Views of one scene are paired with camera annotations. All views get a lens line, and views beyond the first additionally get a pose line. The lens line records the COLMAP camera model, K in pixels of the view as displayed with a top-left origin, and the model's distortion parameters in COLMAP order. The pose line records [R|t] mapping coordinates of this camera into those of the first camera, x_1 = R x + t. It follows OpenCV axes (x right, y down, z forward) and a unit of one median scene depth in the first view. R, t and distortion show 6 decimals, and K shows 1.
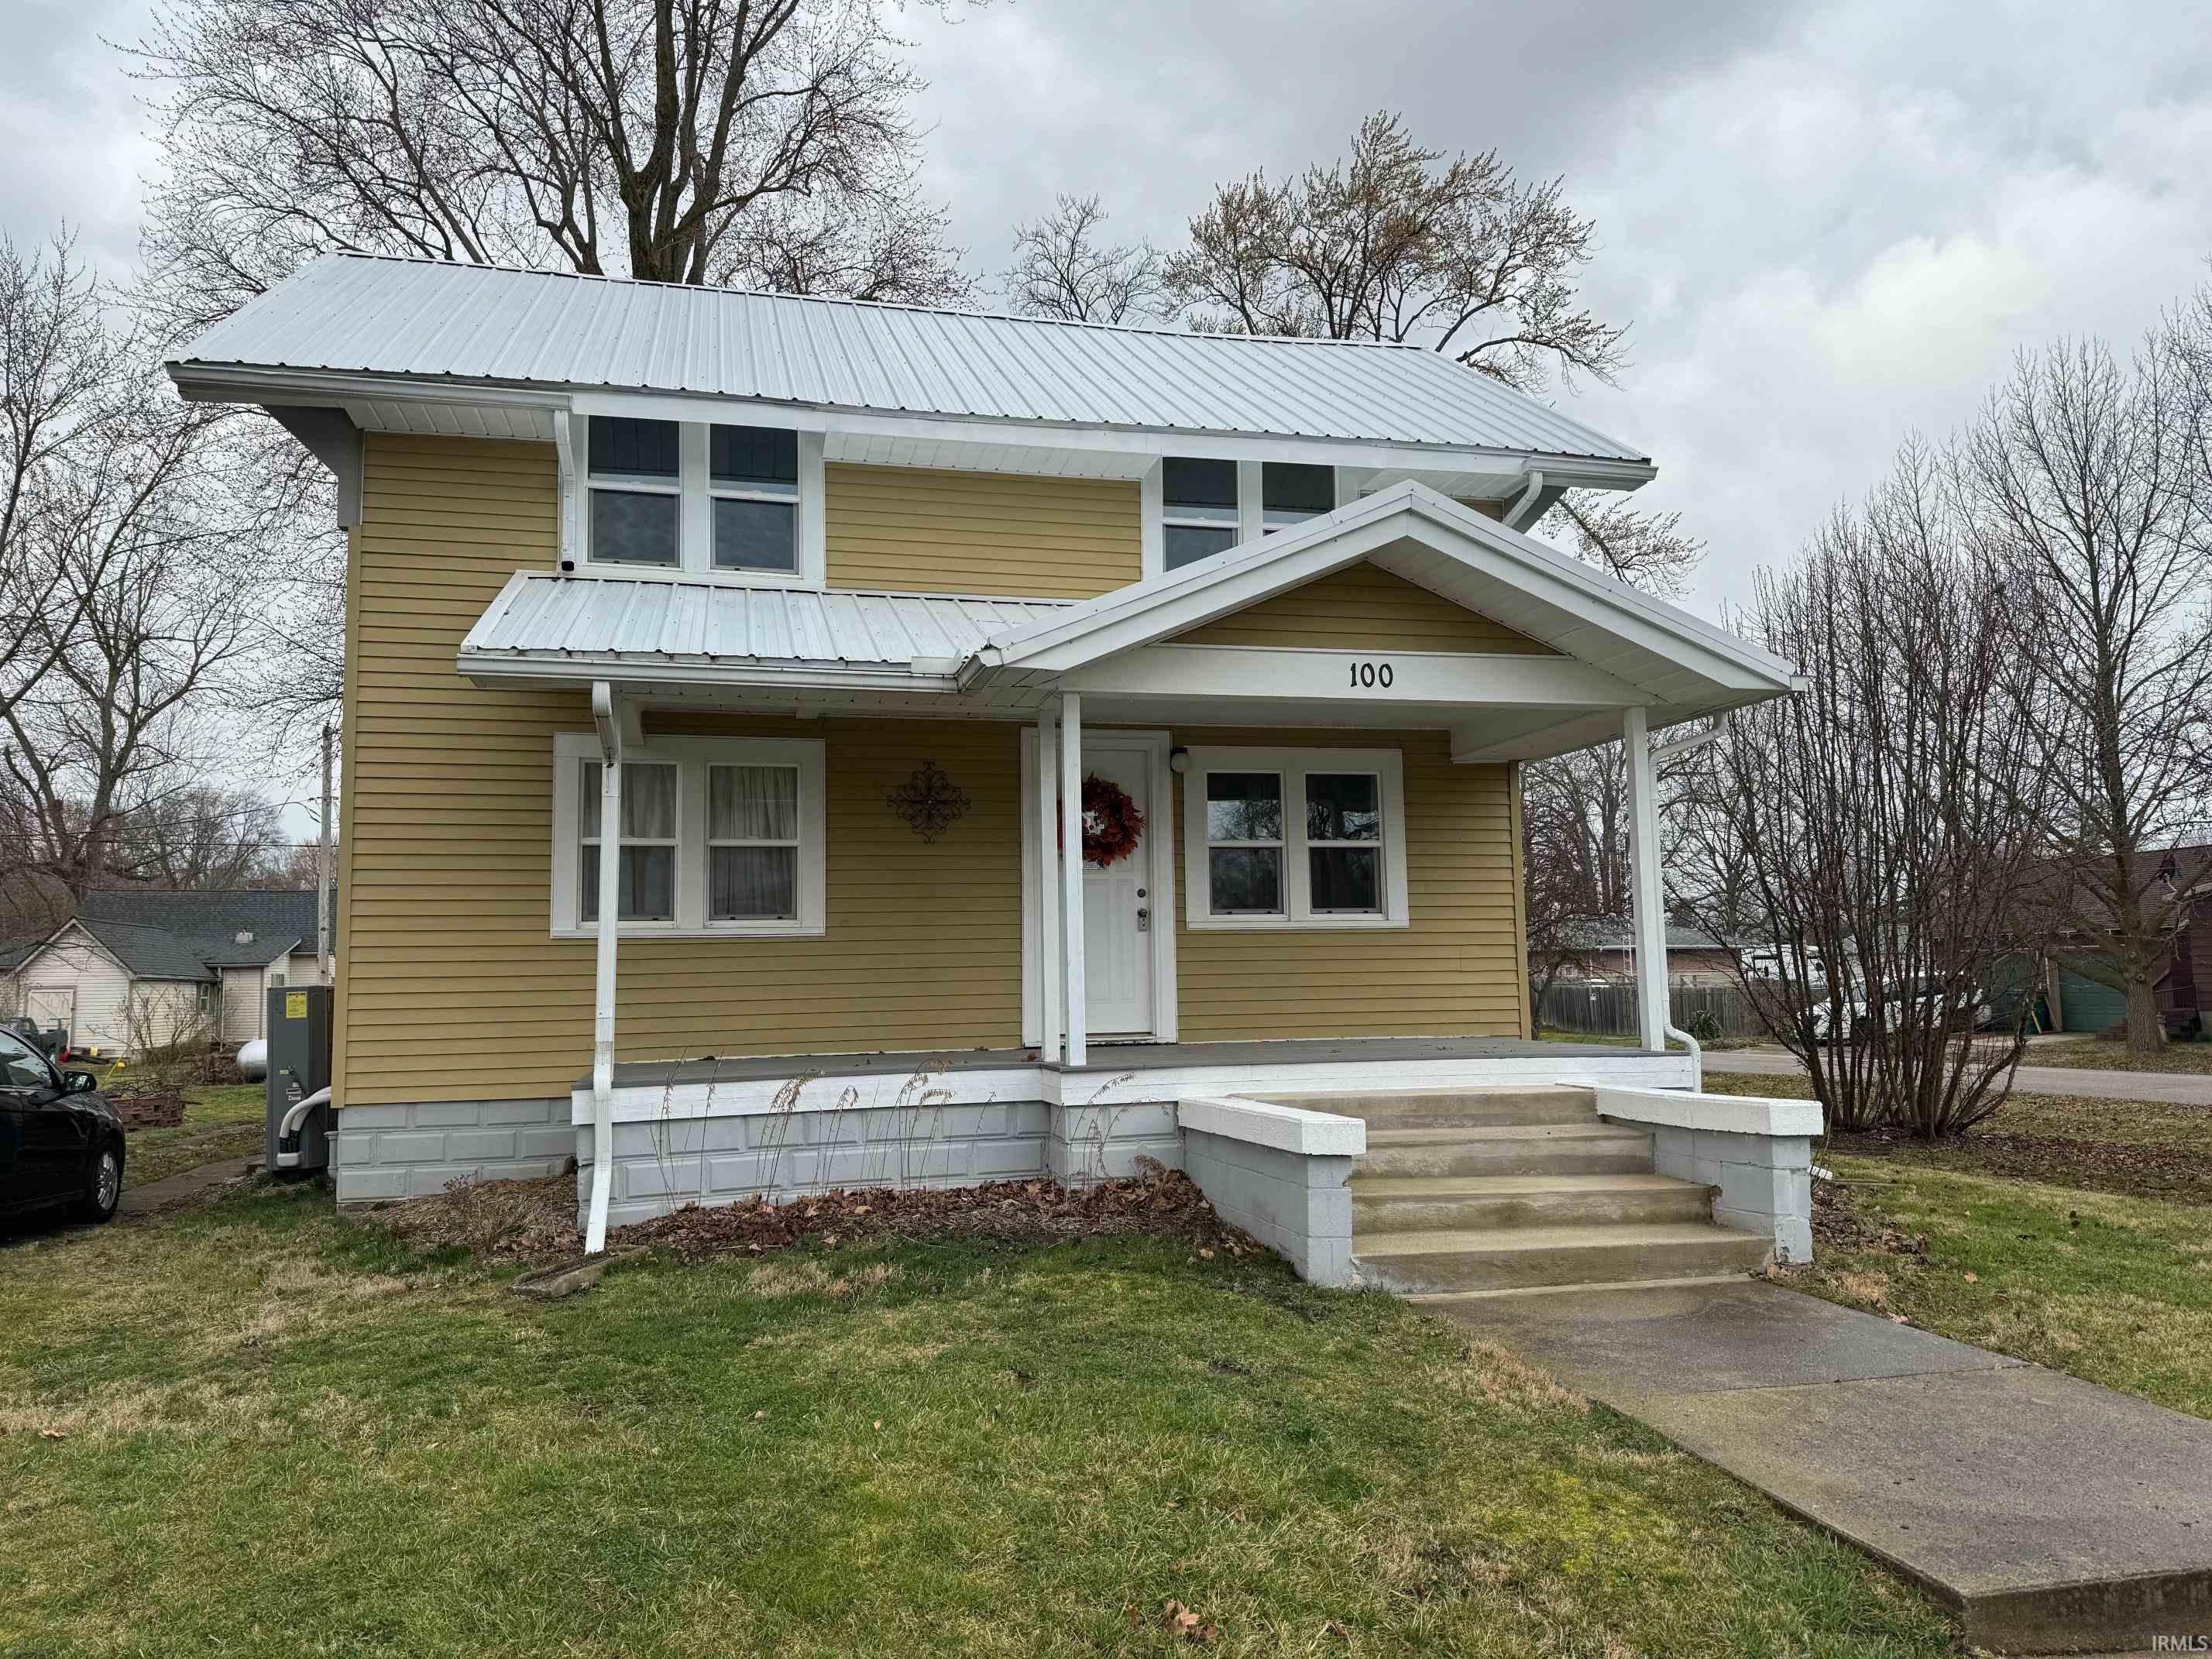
lens RADIAL K [[1556.2, 0, 1102.3], [0, 1556.2, 824.1], [0, 0, 1]] dist [0.024547, -0.011398]
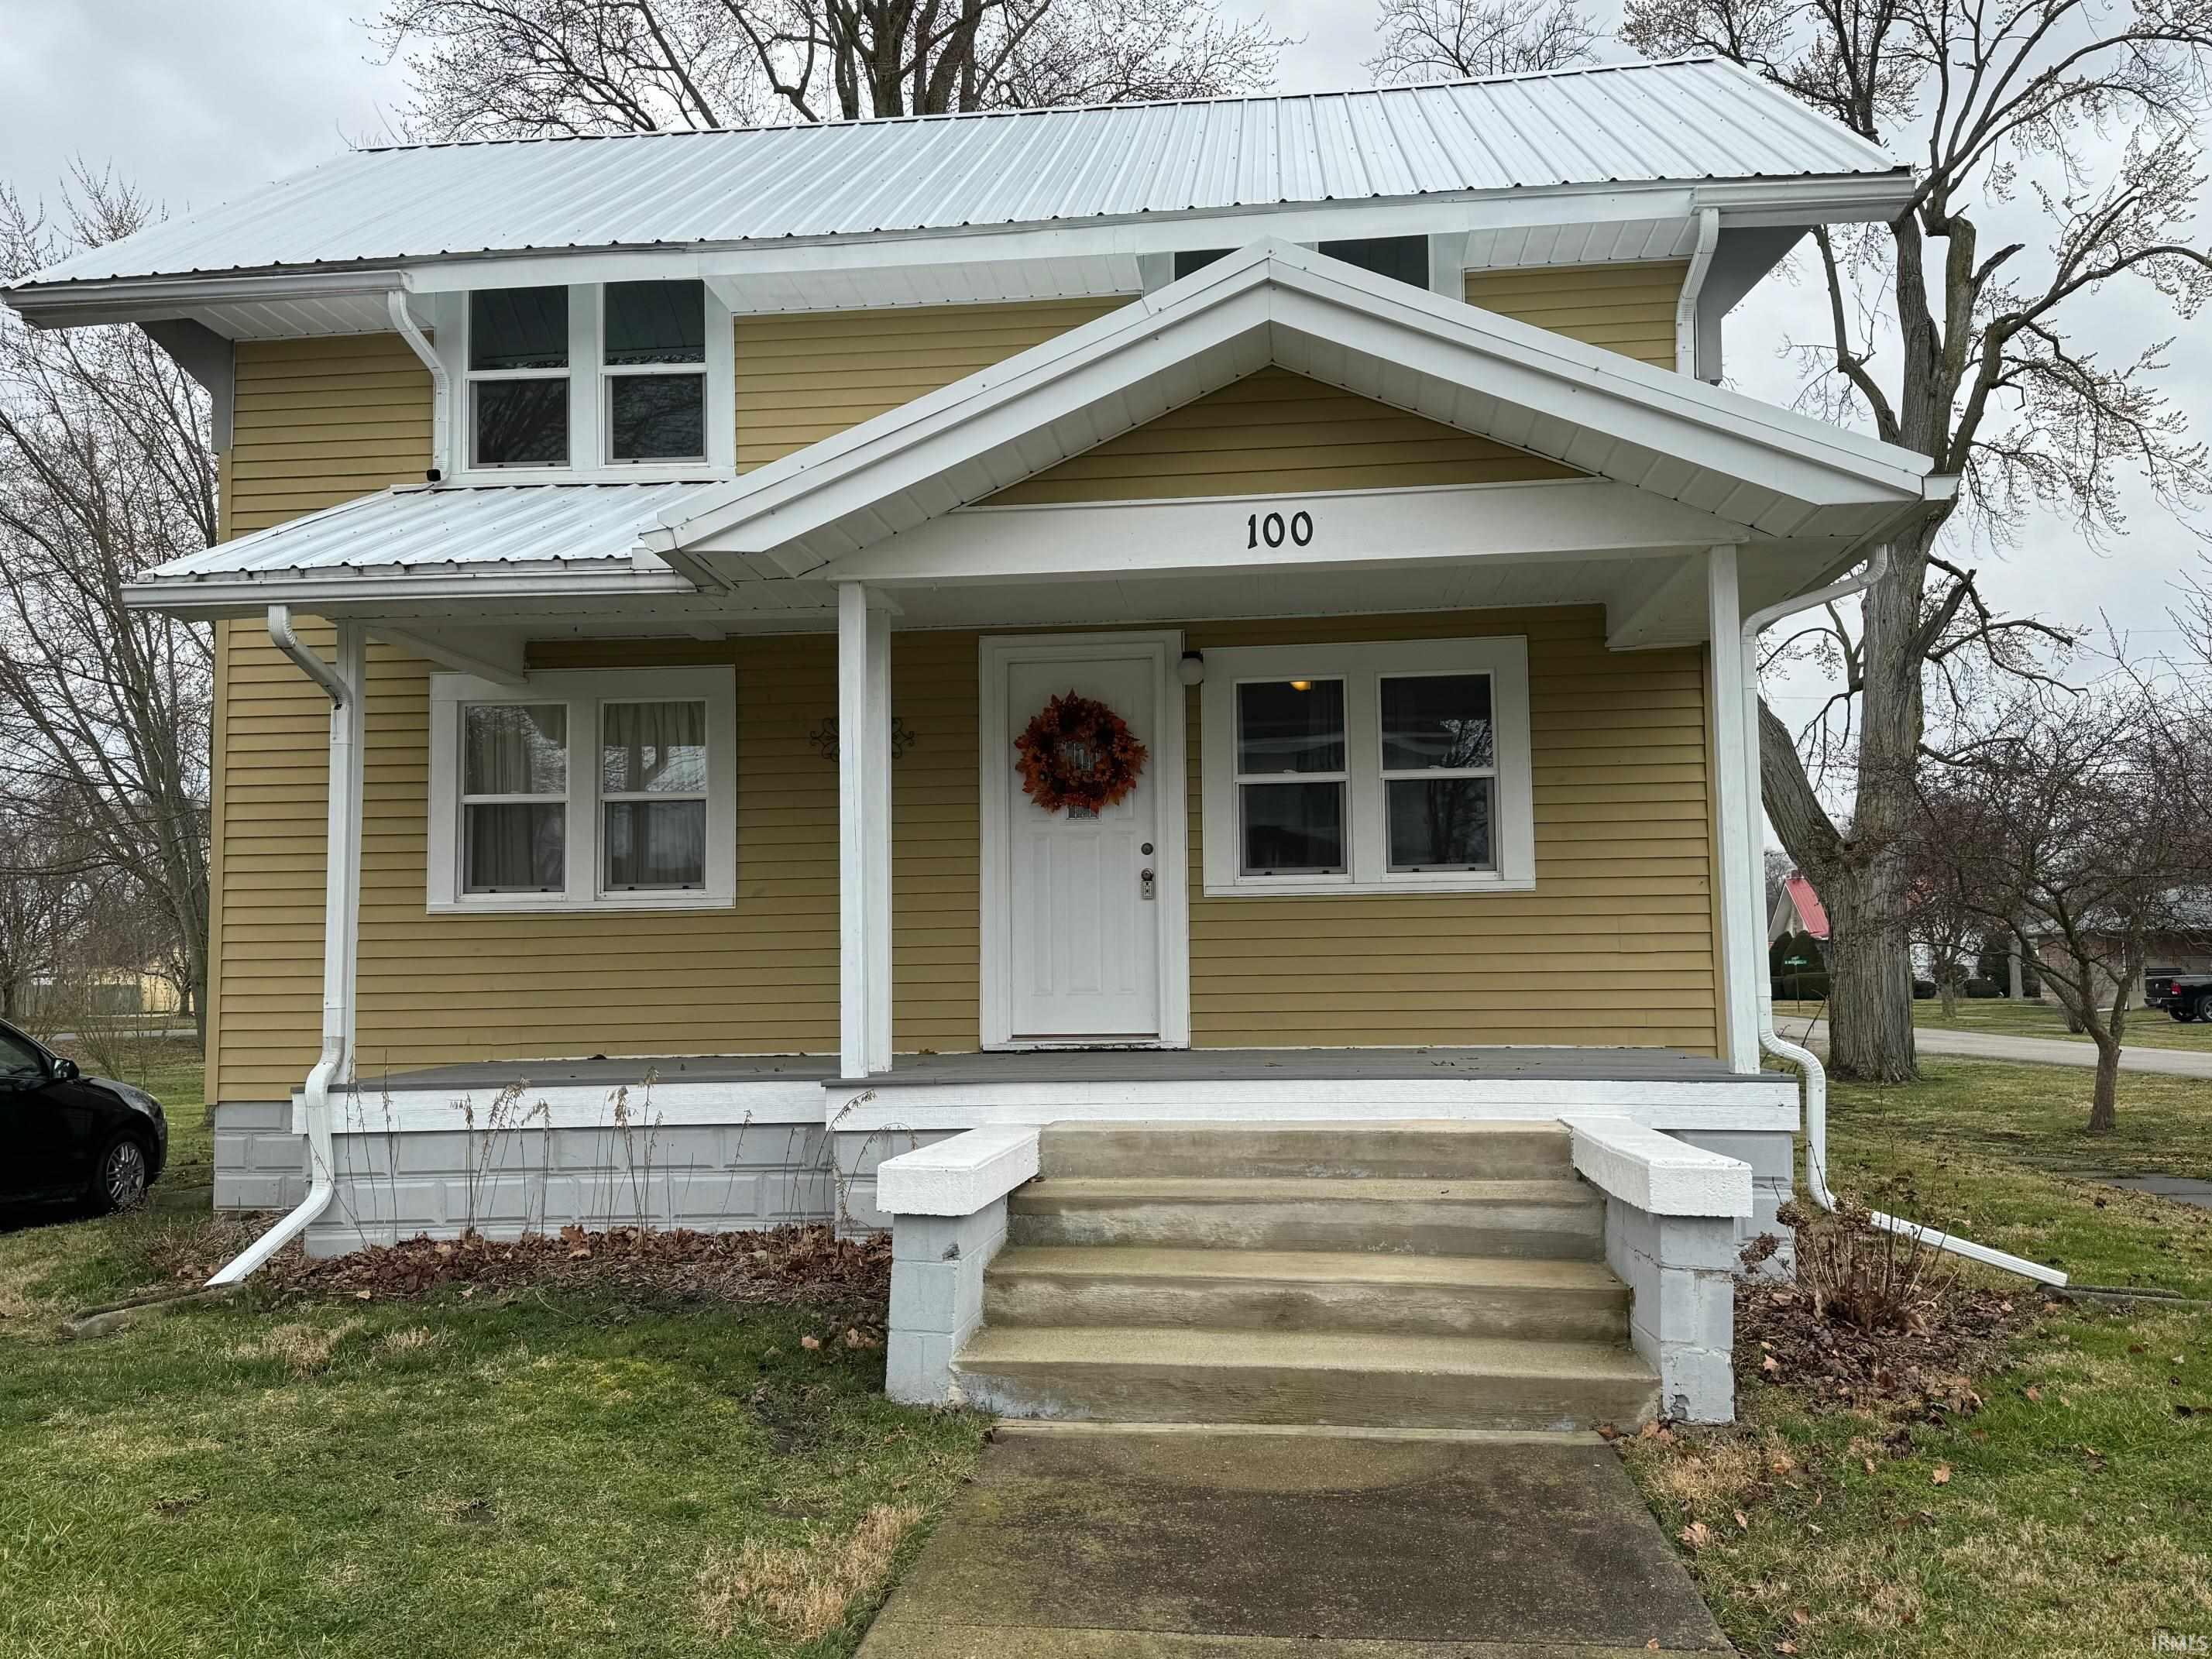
lens RADIAL K [[1860.3, 0, 1111.0], [0, 1860.3, 836.3], [0, 0, 1]] dist [0.039269, -0.036099]
pose [[0.939689, -0.022236, -0.341307, 0.363319], [0.033039, 0.999119, 0.025870, 0.016890], [0.340431, -0.035586, 0.939596, 0.174742]]
